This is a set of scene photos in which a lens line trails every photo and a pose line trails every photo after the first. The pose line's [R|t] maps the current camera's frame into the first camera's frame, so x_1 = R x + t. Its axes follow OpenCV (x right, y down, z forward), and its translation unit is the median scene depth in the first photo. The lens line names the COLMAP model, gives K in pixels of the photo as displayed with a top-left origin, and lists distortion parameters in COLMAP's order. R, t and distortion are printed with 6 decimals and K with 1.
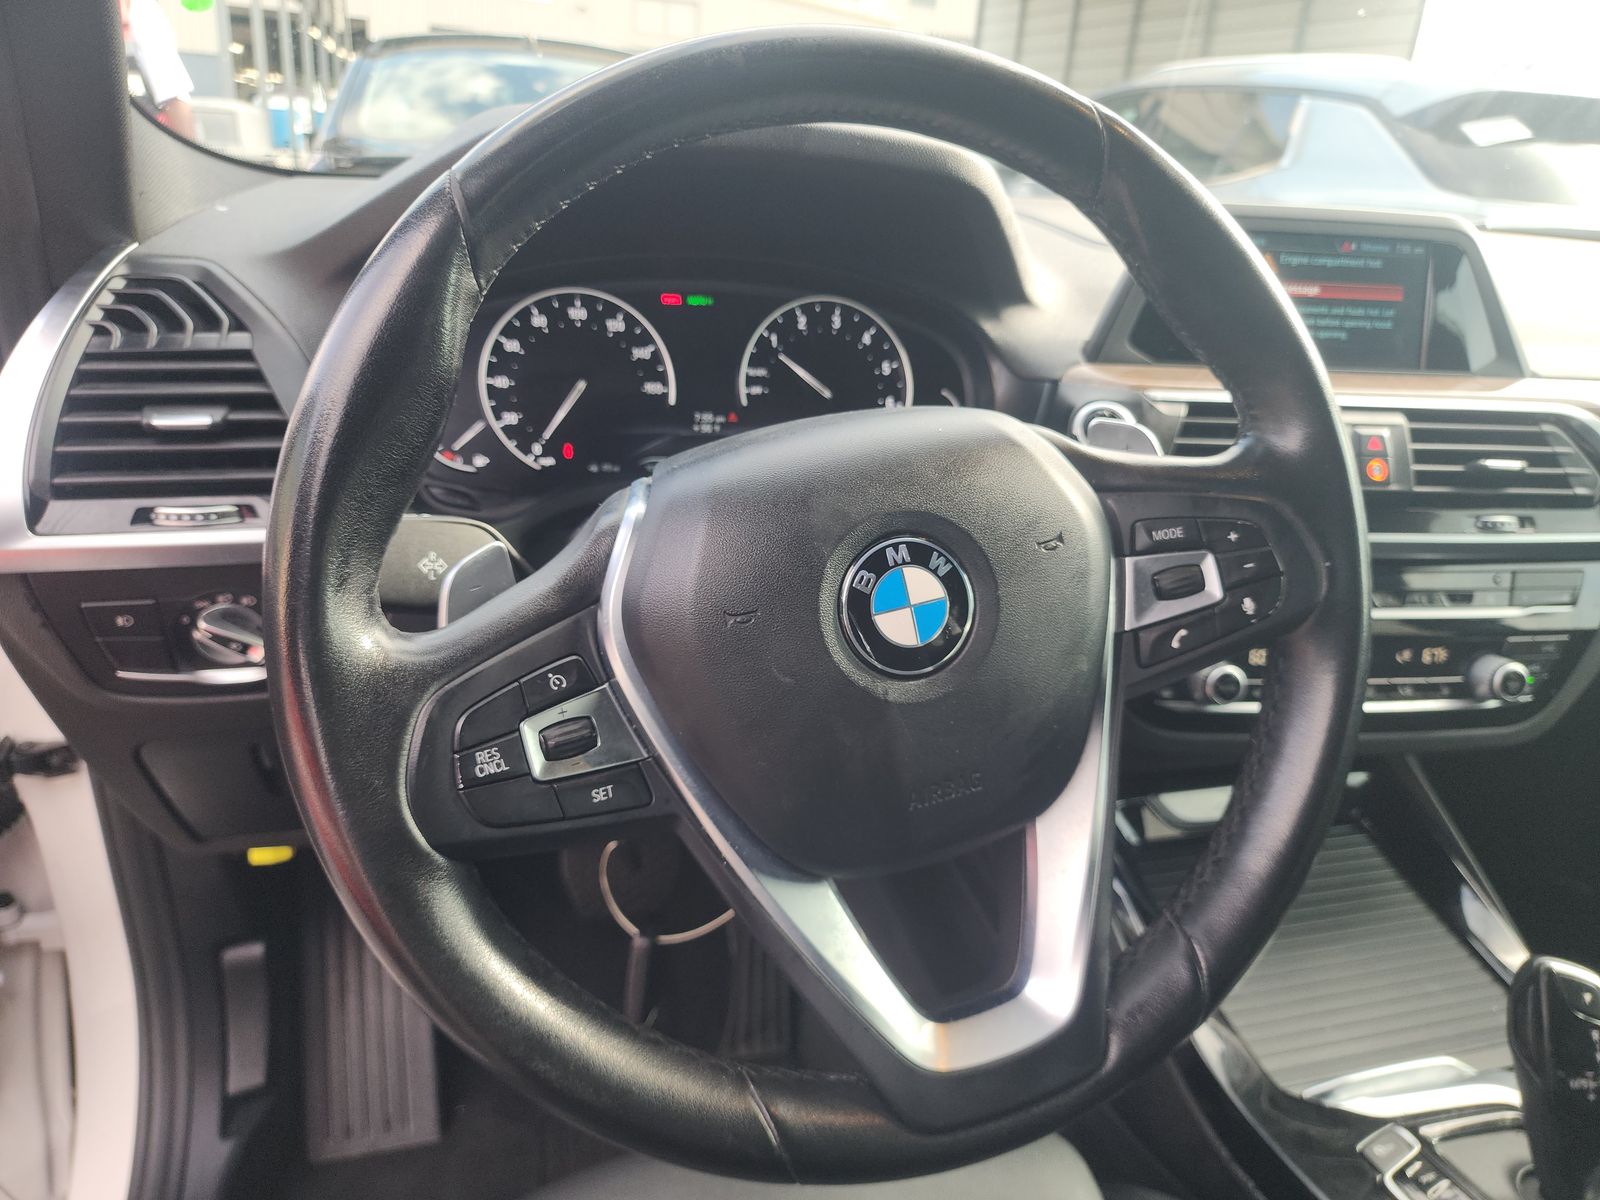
lens RADIAL K [[1188.1, 0, 800.0], [0, 1188.1, 600.0], [0, 0, 1]] dist [0.051445, -0.002512]
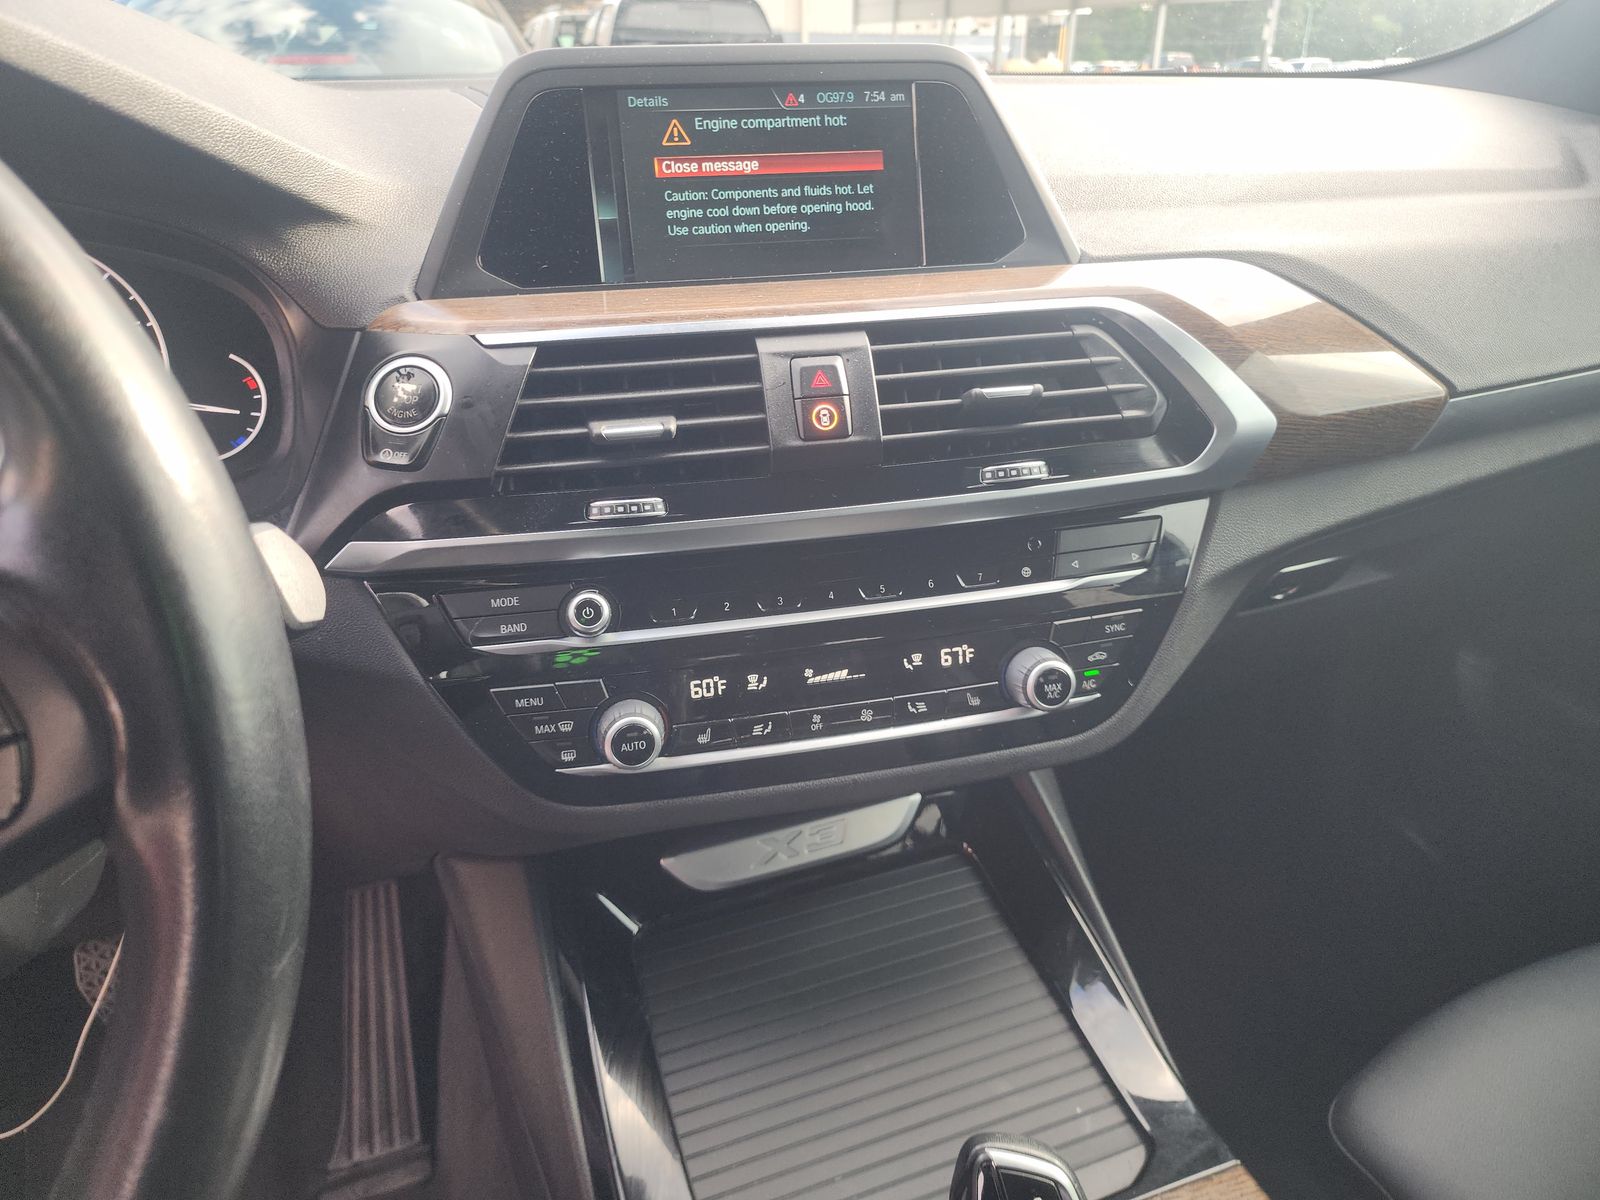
lens RADIAL K [[1188.1, 0, 800.0], [0, 1188.1, 600.0], [0, 0, 1]] dist [0.051445, -0.002512]
pose [[0.994634, -0.101215, 0.021424, 0.435775], [0.099601, 0.992814, 0.066338, -0.047752], [-0.027984, -0.063848, 0.997567, 0.287752]]
